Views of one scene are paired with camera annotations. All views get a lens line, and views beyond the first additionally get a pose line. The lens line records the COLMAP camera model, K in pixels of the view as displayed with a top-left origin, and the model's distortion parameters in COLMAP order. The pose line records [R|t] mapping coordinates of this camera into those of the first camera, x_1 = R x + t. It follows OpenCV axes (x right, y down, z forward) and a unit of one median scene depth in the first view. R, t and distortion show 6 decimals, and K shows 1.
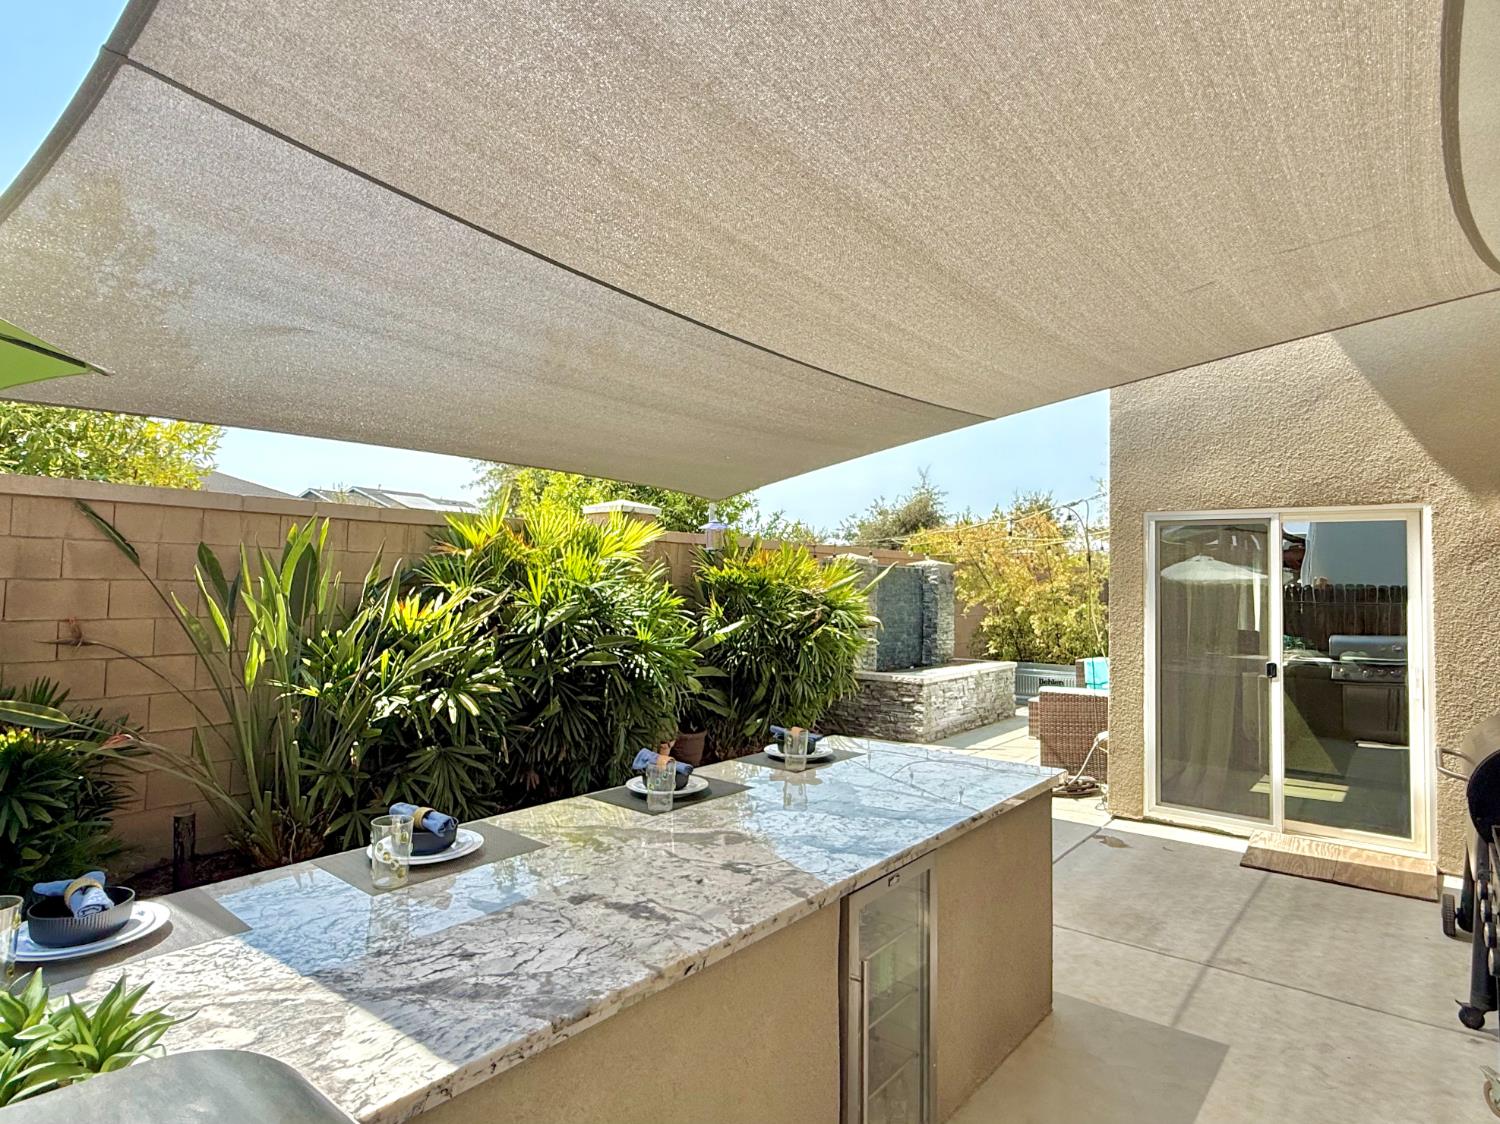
lens RADIAL K [[839.7, 0, 750.0], [0, 839.7, 562.0], [0, 0, 1]] dist [-0.001048, 0.000010]
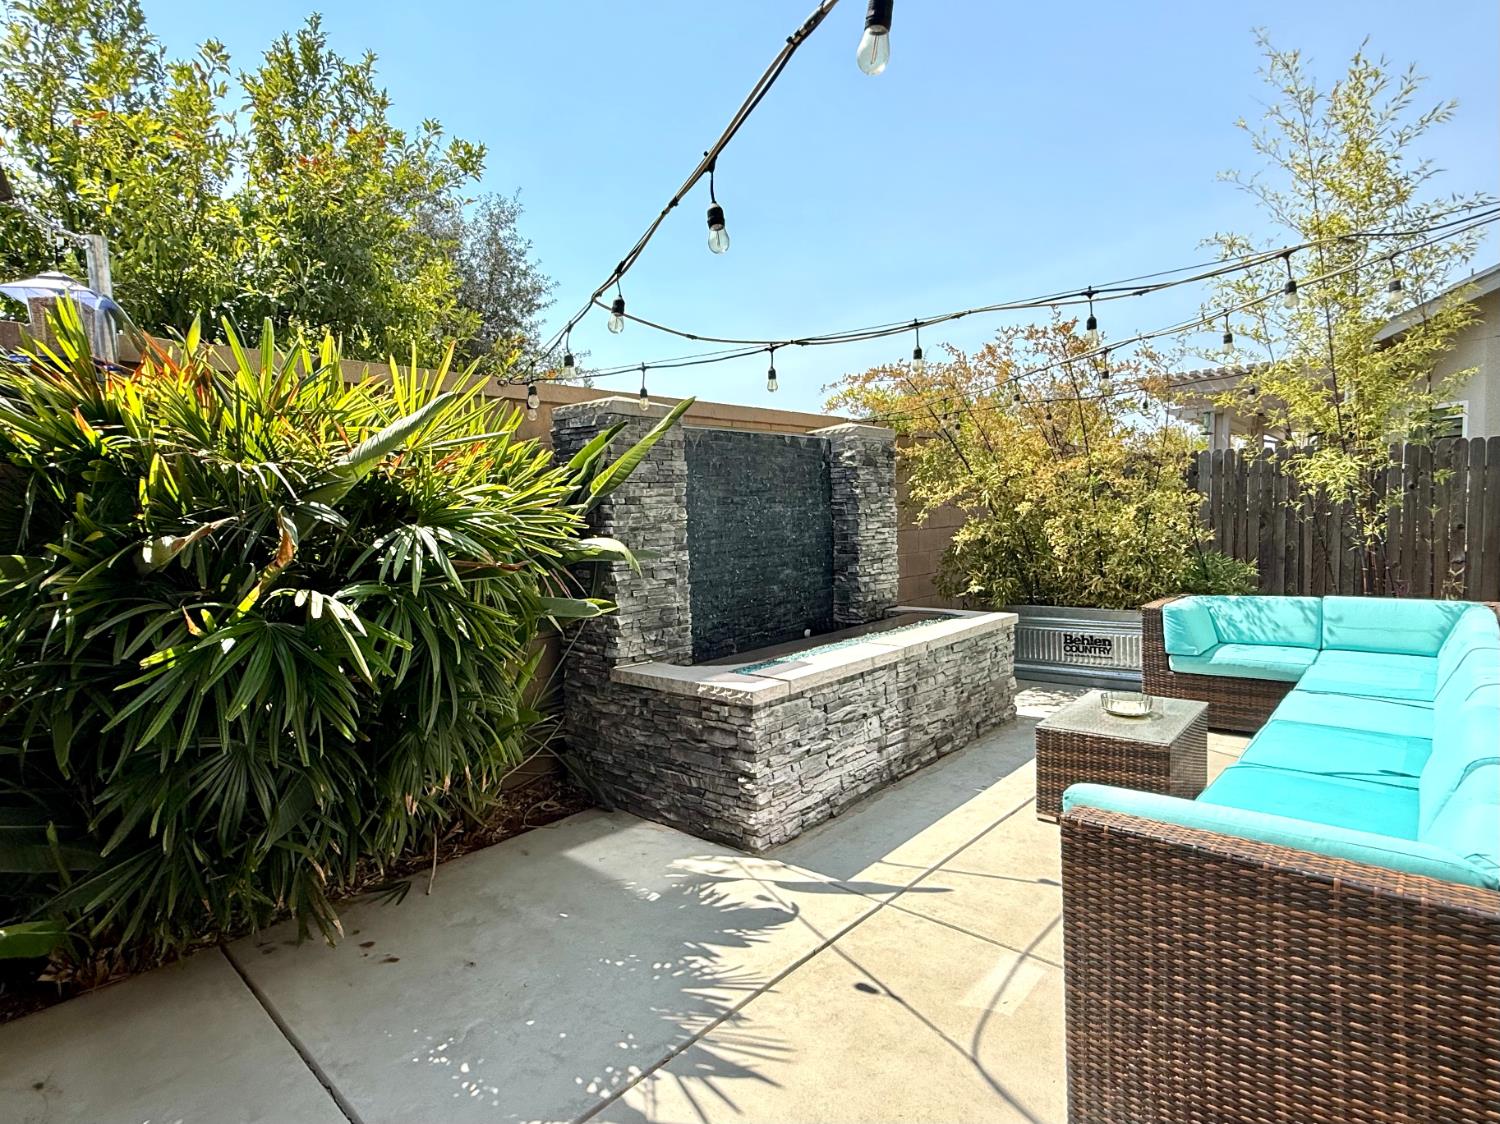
lens RADIAL K [[702.8, 0, 750.0], [0, 702.8, 562.0], [0, 0, 1]] dist [-0.000132, 0.000046]
pose [[0.994426, -0.041780, -0.096807, 0.195401], [0.051398, 0.993751, 0.099081, 0.037731], [0.092063, -0.103504, 0.990359, 0.557139]]
